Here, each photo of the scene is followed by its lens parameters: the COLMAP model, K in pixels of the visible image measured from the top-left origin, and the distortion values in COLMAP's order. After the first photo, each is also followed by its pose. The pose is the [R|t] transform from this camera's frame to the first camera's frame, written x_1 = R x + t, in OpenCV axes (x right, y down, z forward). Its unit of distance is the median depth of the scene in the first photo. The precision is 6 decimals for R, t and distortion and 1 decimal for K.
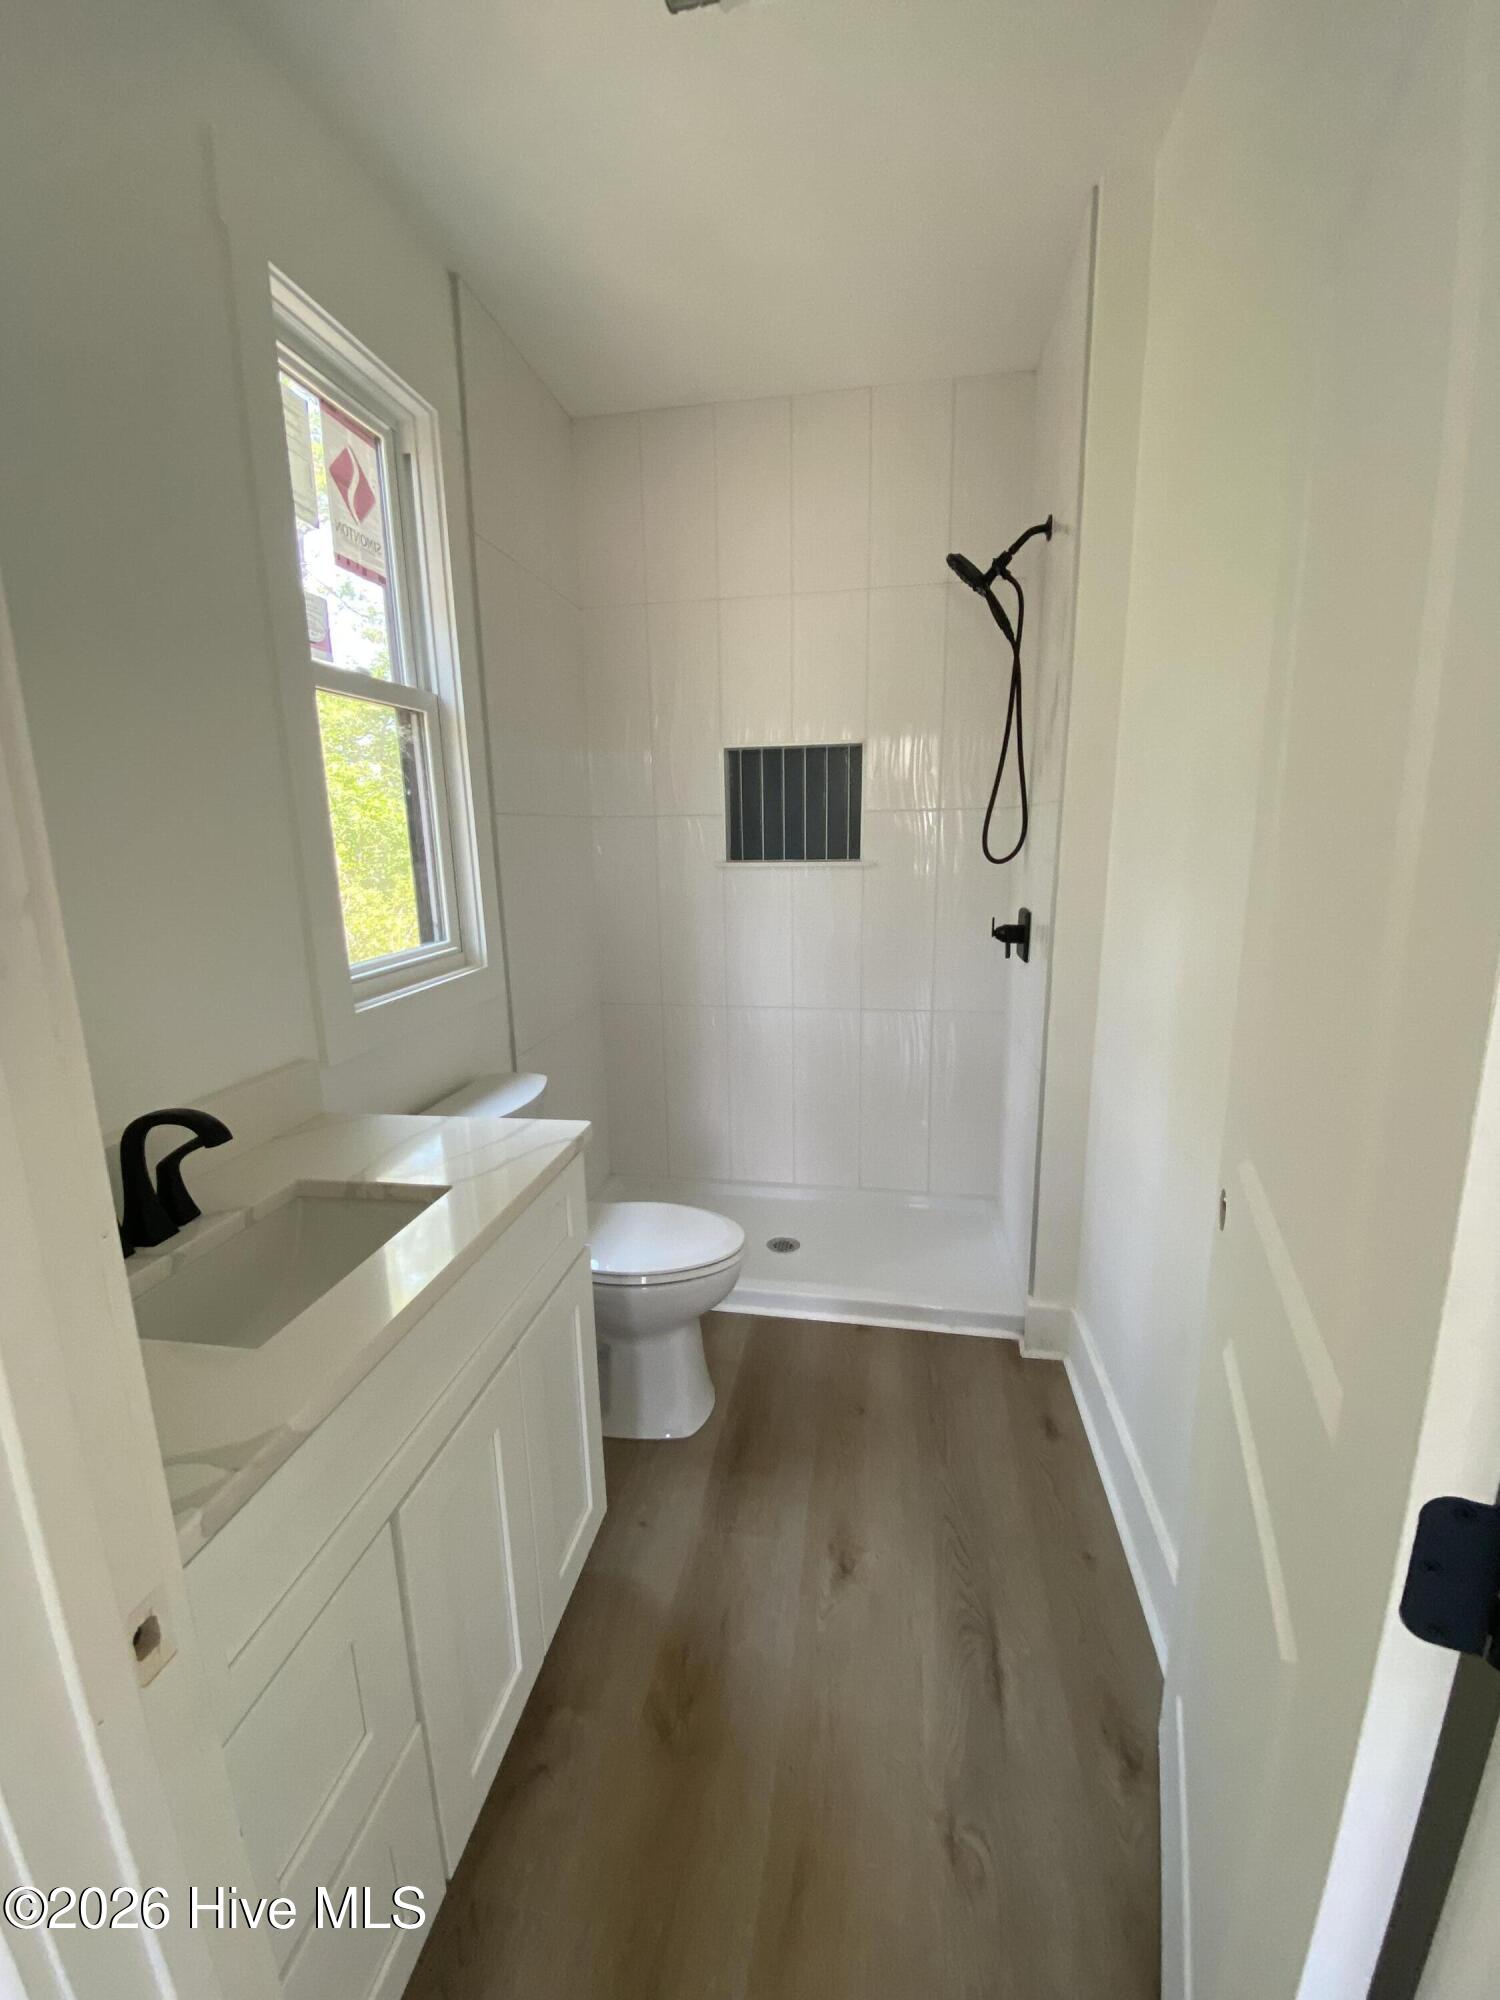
lens RADIAL K [[804.3, 0, 757.8], [0, 804.3, 1009.3], [0, 0, 1]] dist [-0.024107, -0.001128]
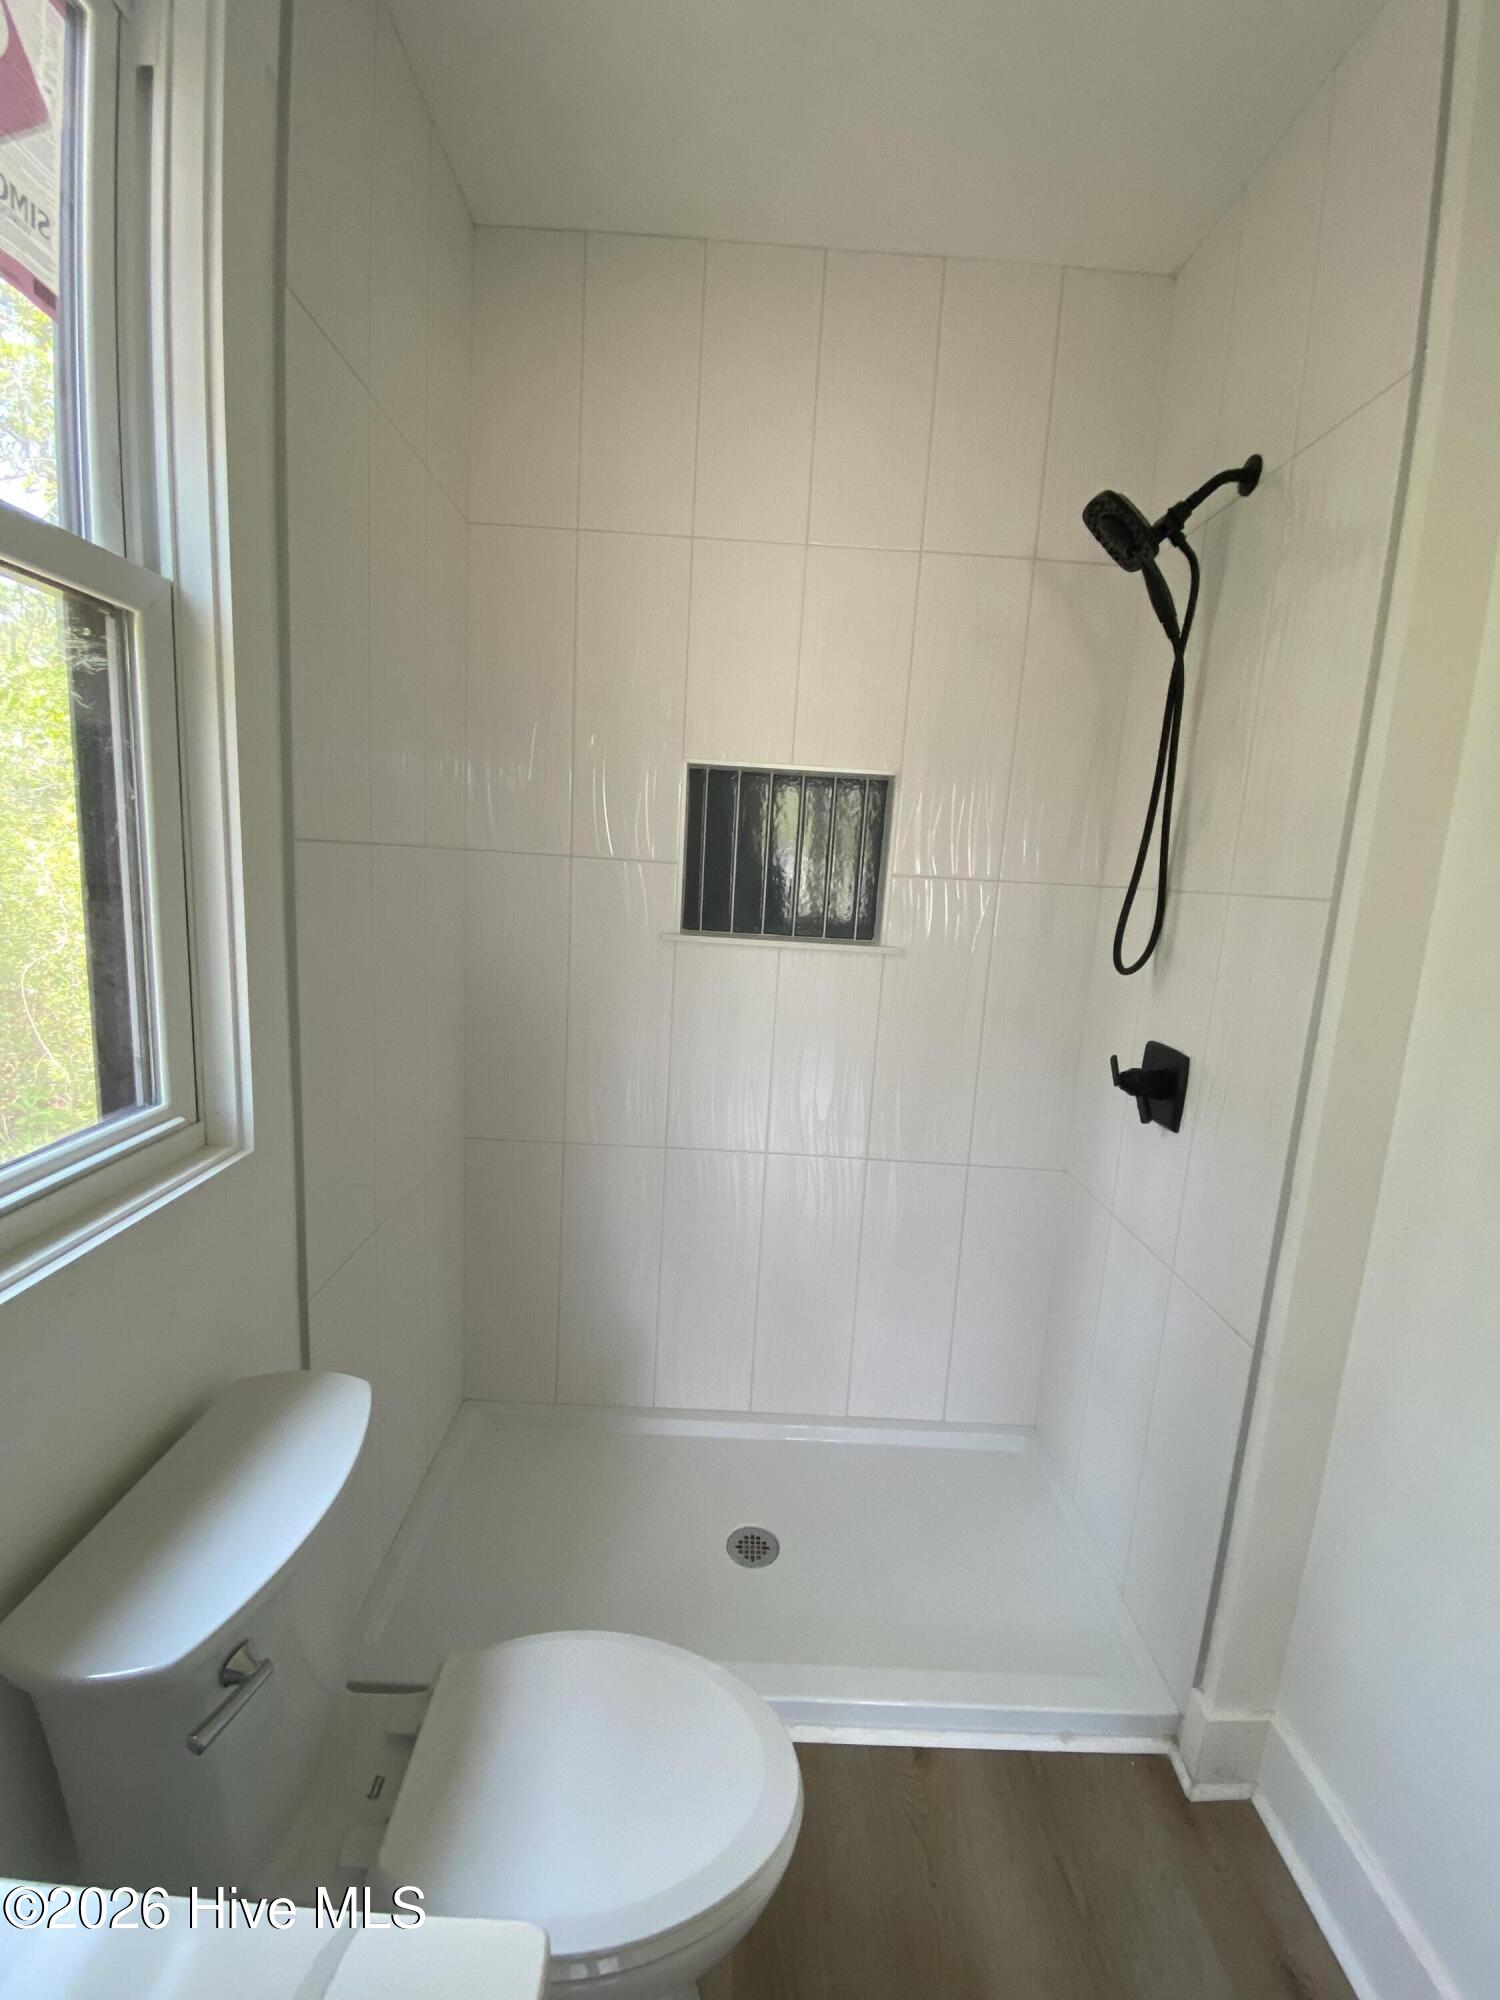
lens RADIAL K [[804.3, 0, 747.0], [0, 804.3, 990.5], [0, 0, 1]] dist [-0.024107, -0.001128]
pose [[0.982374, 0.045424, 0.181324, -0.134003], [-0.034089, 0.997293, -0.065147, -0.127282], [-0.183792, 0.057818, 0.981263, 0.460093]]
